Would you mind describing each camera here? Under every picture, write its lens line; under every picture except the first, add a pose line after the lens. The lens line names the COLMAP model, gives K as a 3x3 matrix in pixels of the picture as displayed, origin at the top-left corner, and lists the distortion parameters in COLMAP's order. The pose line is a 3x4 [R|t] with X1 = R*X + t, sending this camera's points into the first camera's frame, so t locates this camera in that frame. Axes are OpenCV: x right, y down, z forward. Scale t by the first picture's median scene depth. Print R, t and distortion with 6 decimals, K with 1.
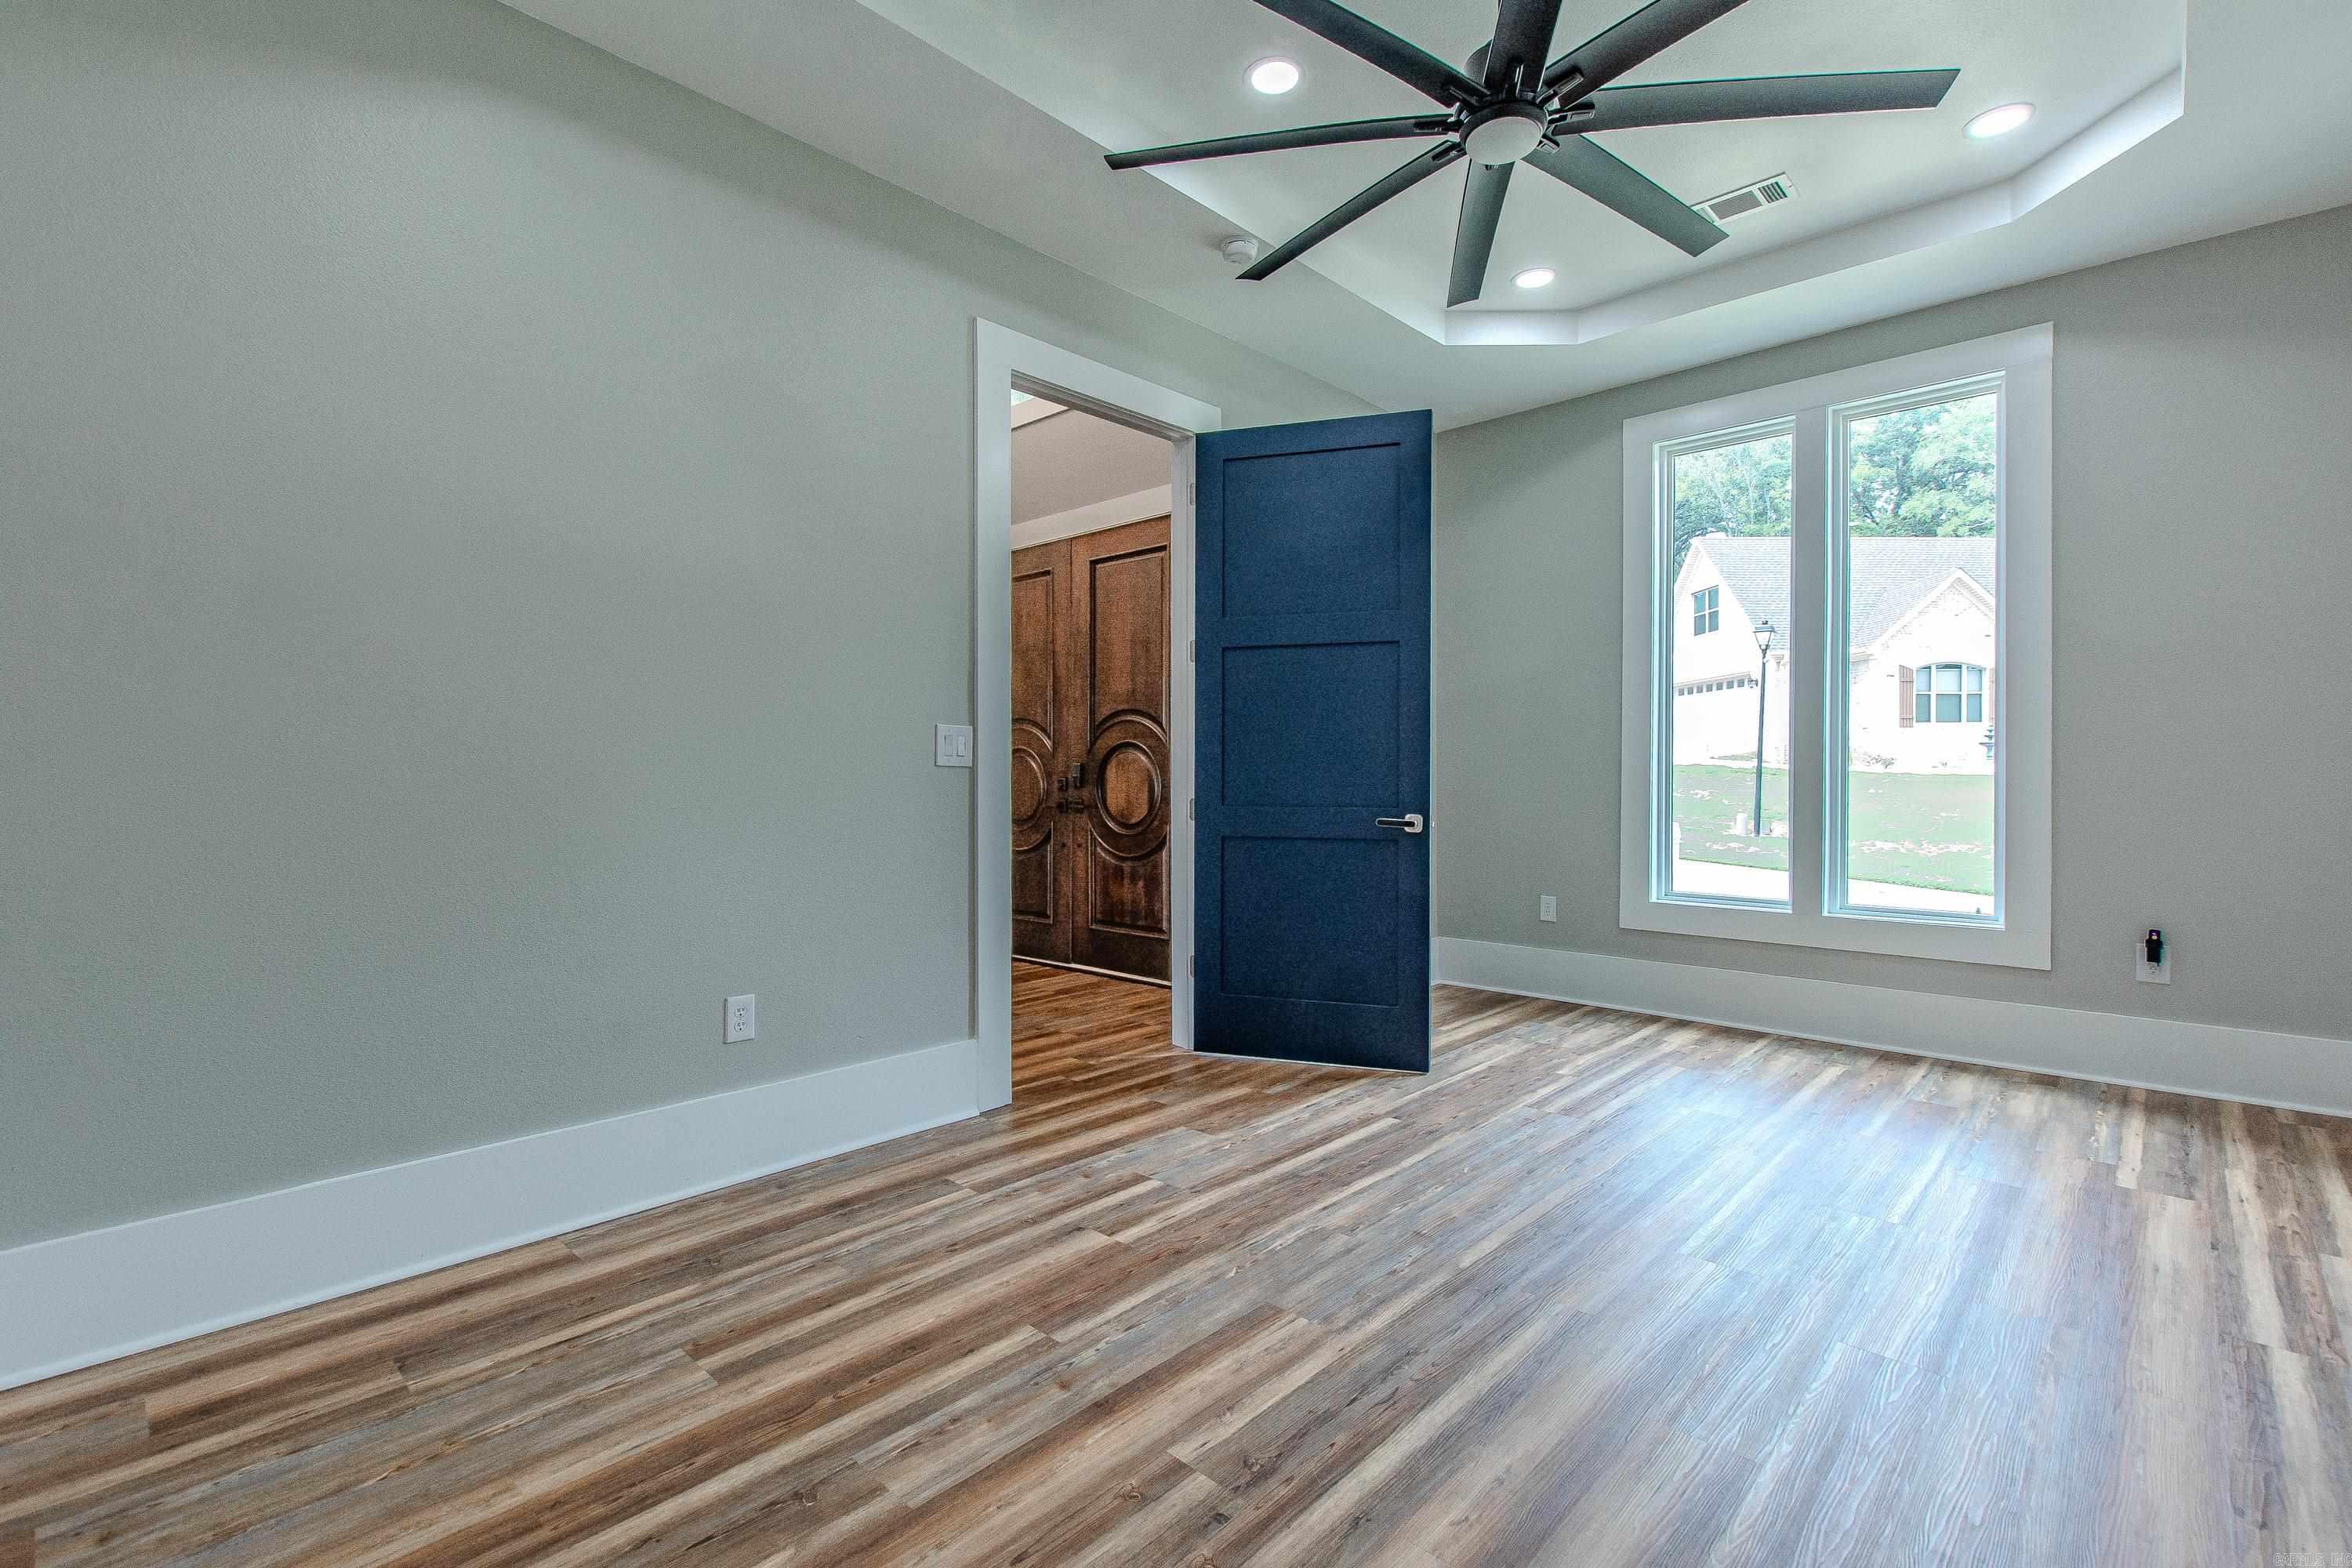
lens RADIAL K [[1080.9, 0, 1184.8], [0, 1080.9, 785.6], [0, 0, 1]] dist [0.003866, 0.000253]
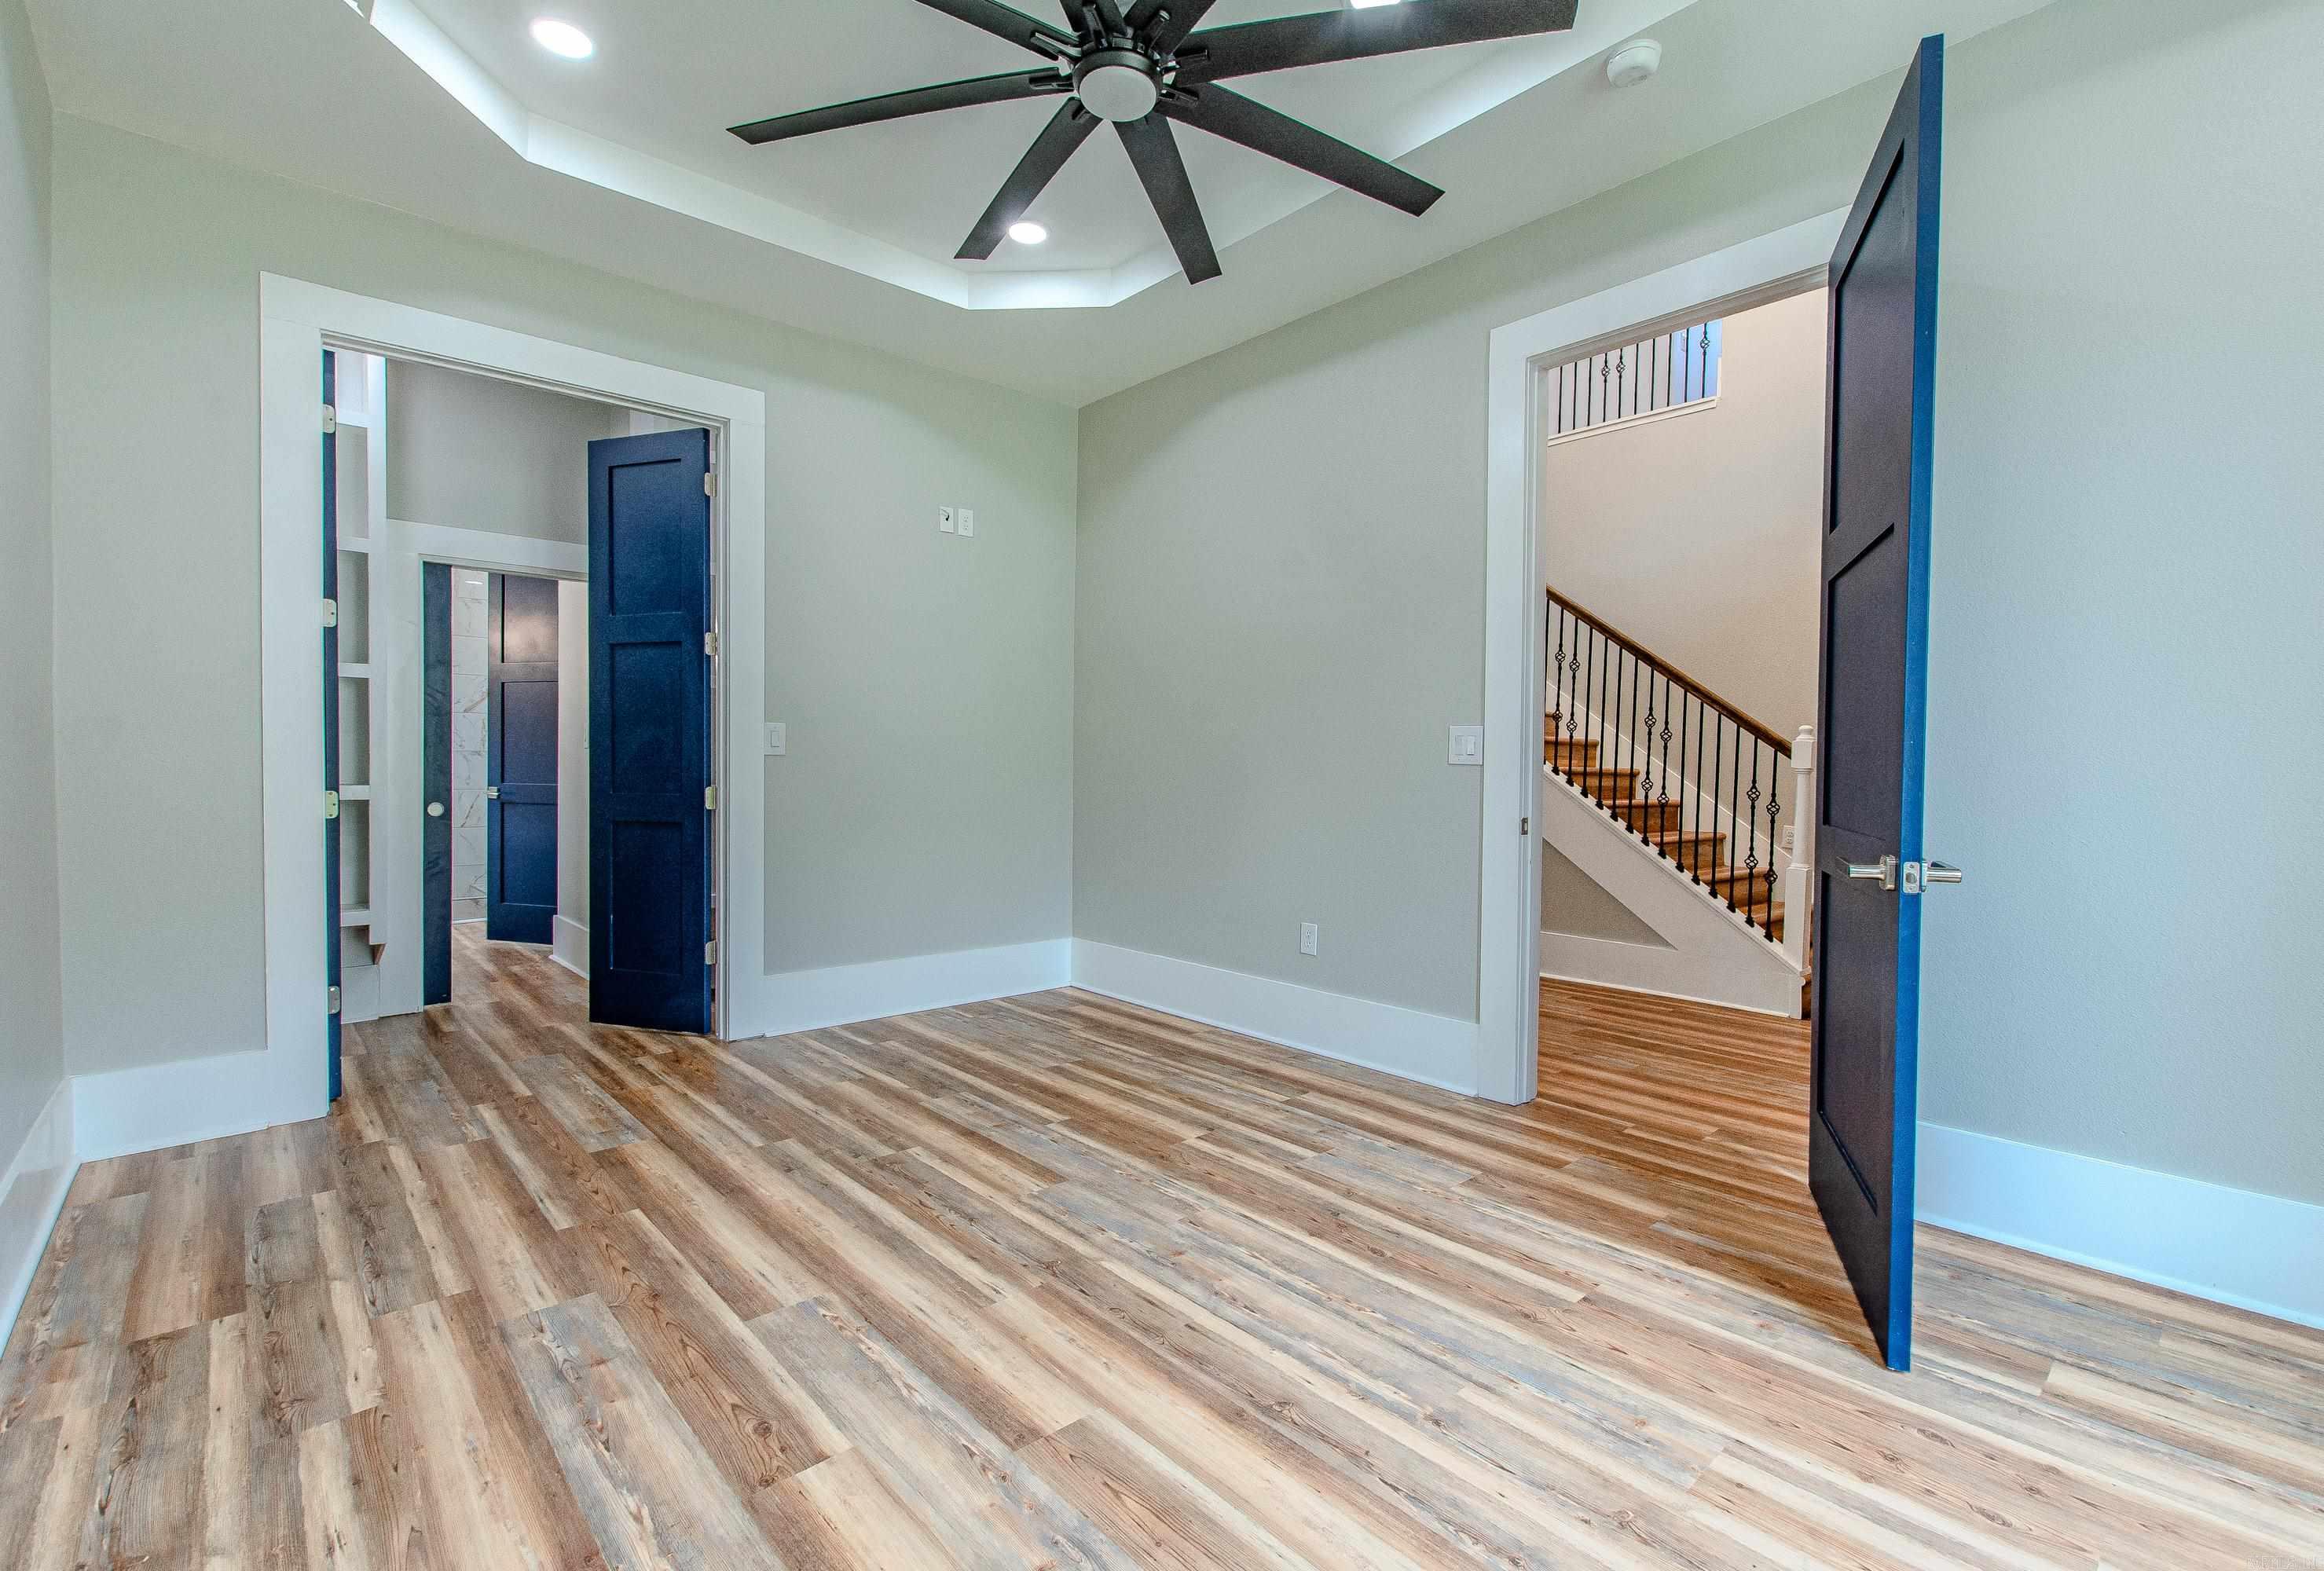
lens RADIAL K [[1045.0, 0, 1170.6], [0, 1045.0, 786.4], [0, 0, 1]] dist [0.003173, 0.000102]
pose [[-0.101417, 0.018790, -0.994667, 1.026332], [-0.018004, 0.999623, 0.020719, -0.014838], [0.994681, 0.020009, -0.101040, 0.980567]]
